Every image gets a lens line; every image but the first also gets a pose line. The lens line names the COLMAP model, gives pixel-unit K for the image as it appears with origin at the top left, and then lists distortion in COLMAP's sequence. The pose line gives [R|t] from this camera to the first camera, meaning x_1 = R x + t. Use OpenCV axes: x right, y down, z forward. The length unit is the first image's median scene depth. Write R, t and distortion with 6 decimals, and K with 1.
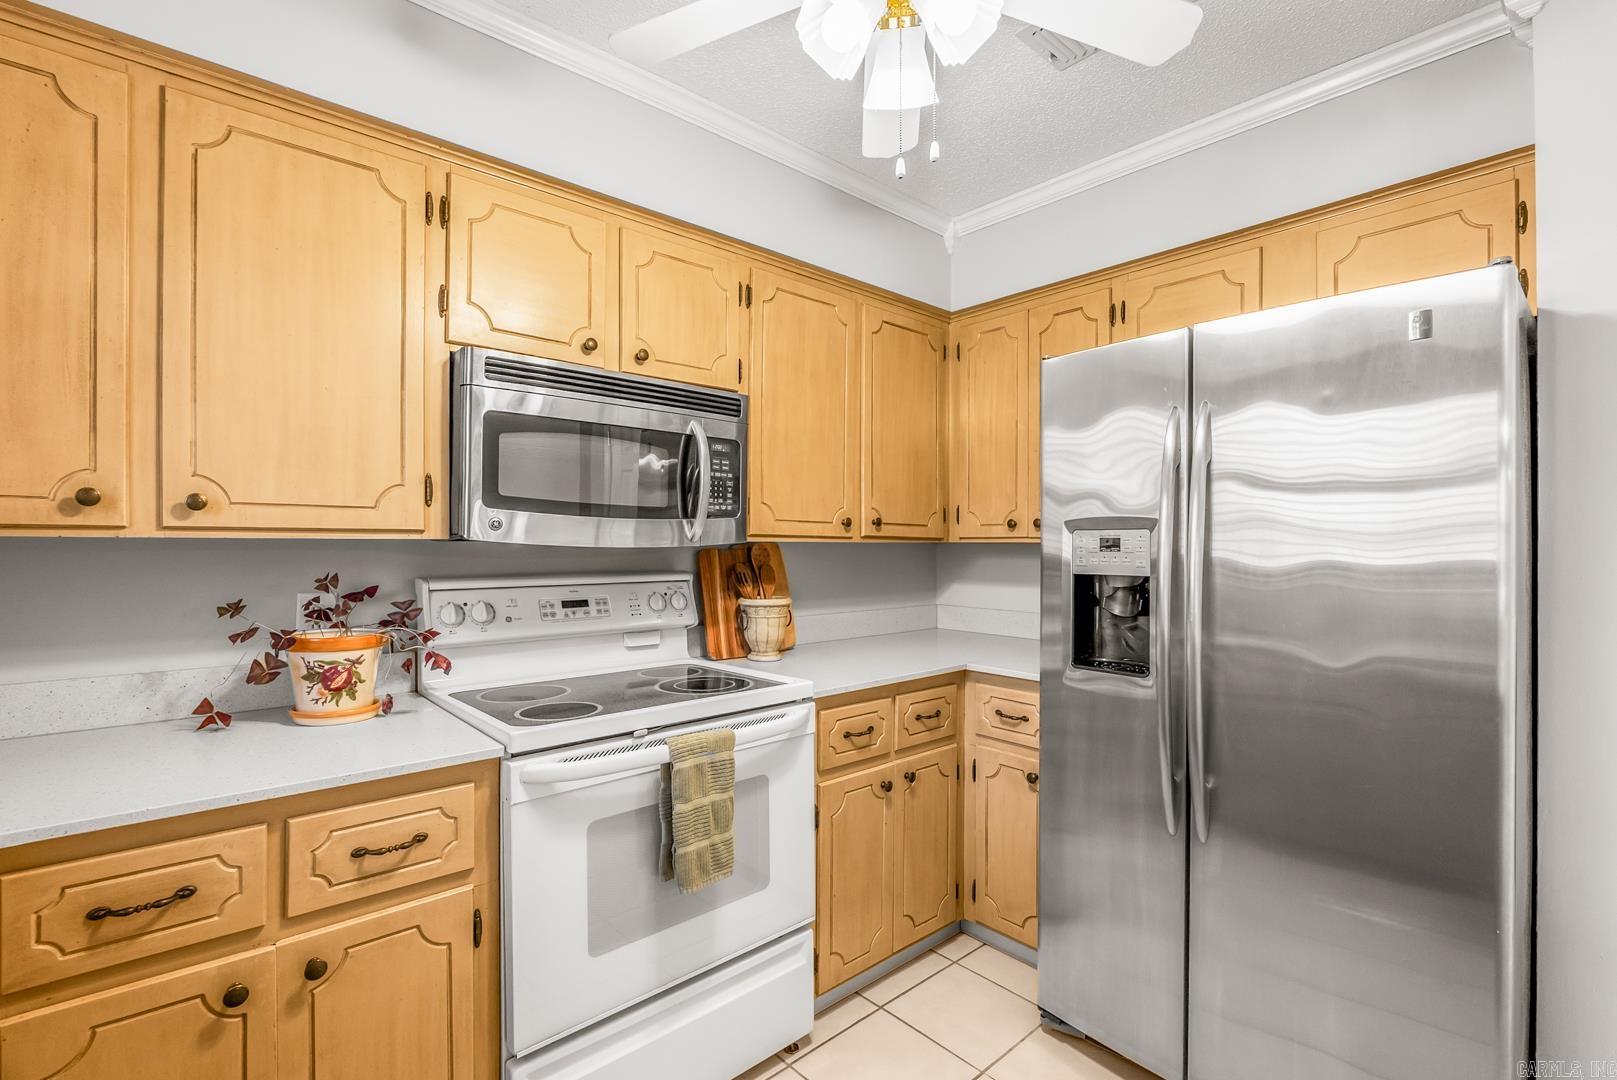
lens RADIAL K [[726.1, 0, 803.4], [0, 726.1, 550.8], [0, 0, 1]] dist [-0.004364, 0.000567]
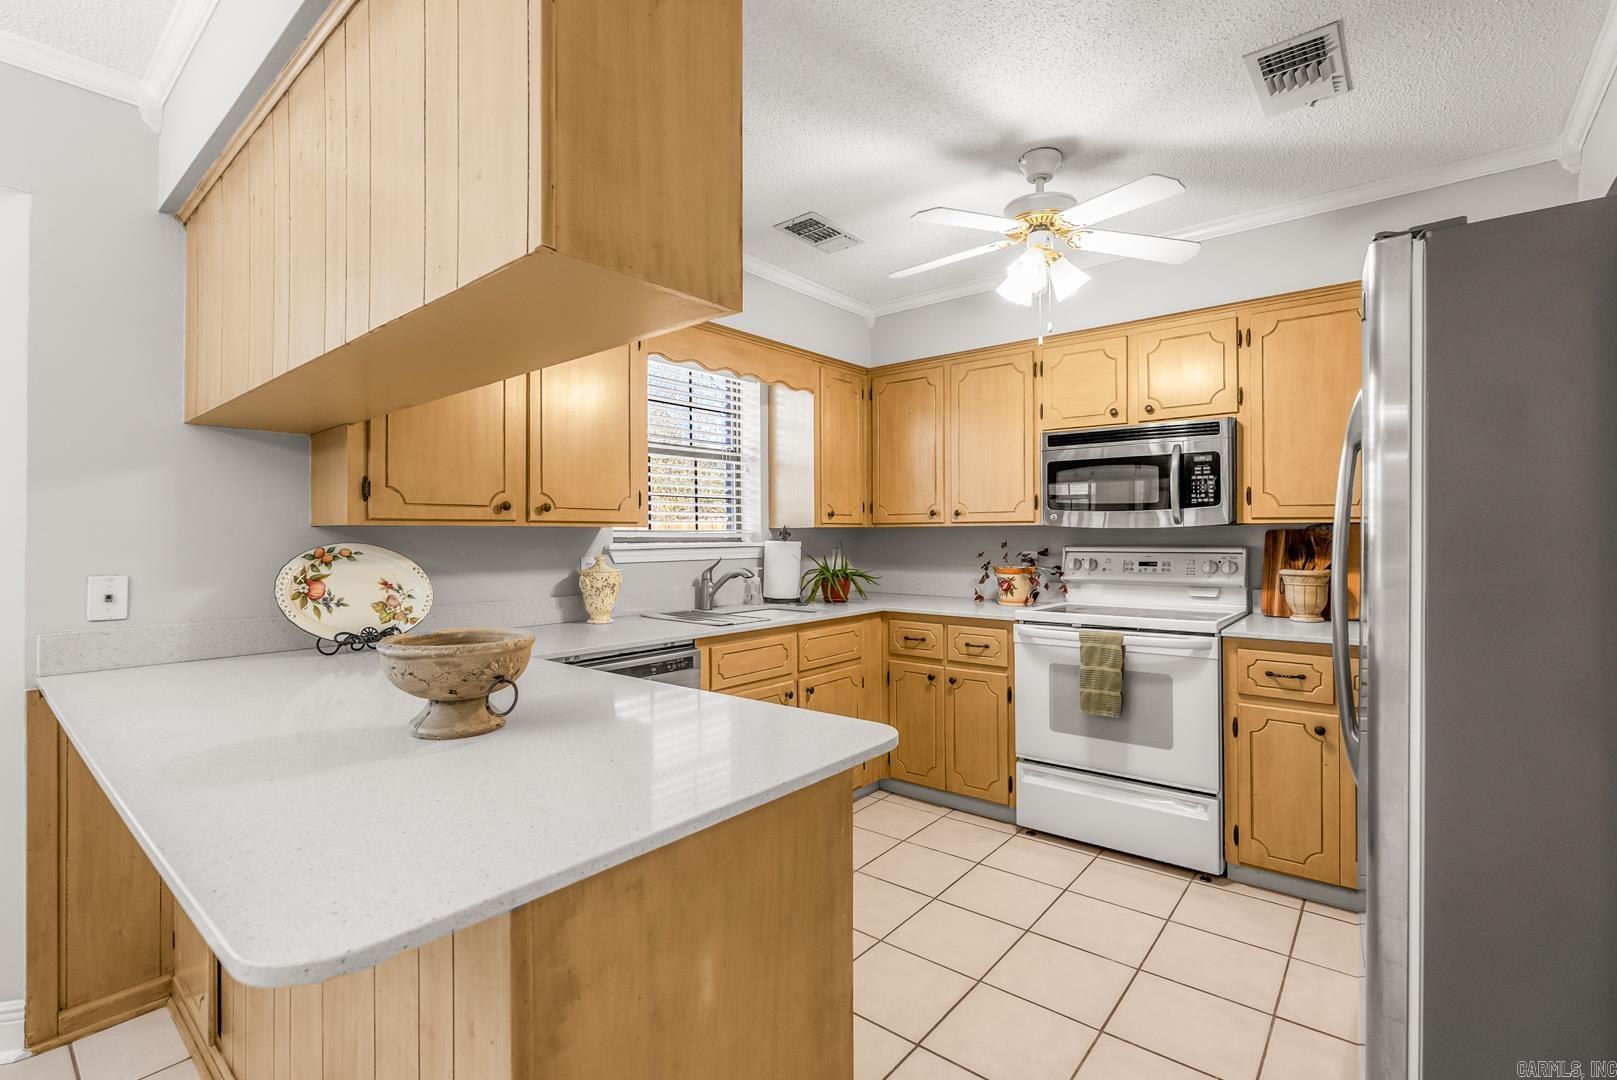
lens RADIAL K [[726.1, 0, 806.8], [0, 726.1, 533.5], [0, 0, 1]] dist [-0.004364, 0.000567]
pose [[0.164105, -0.001703, -0.986441, 1.387625], [-0.003750, 0.999990, -0.002350, 0.014851], [0.986436, 0.004084, 0.164097, -0.011284]]
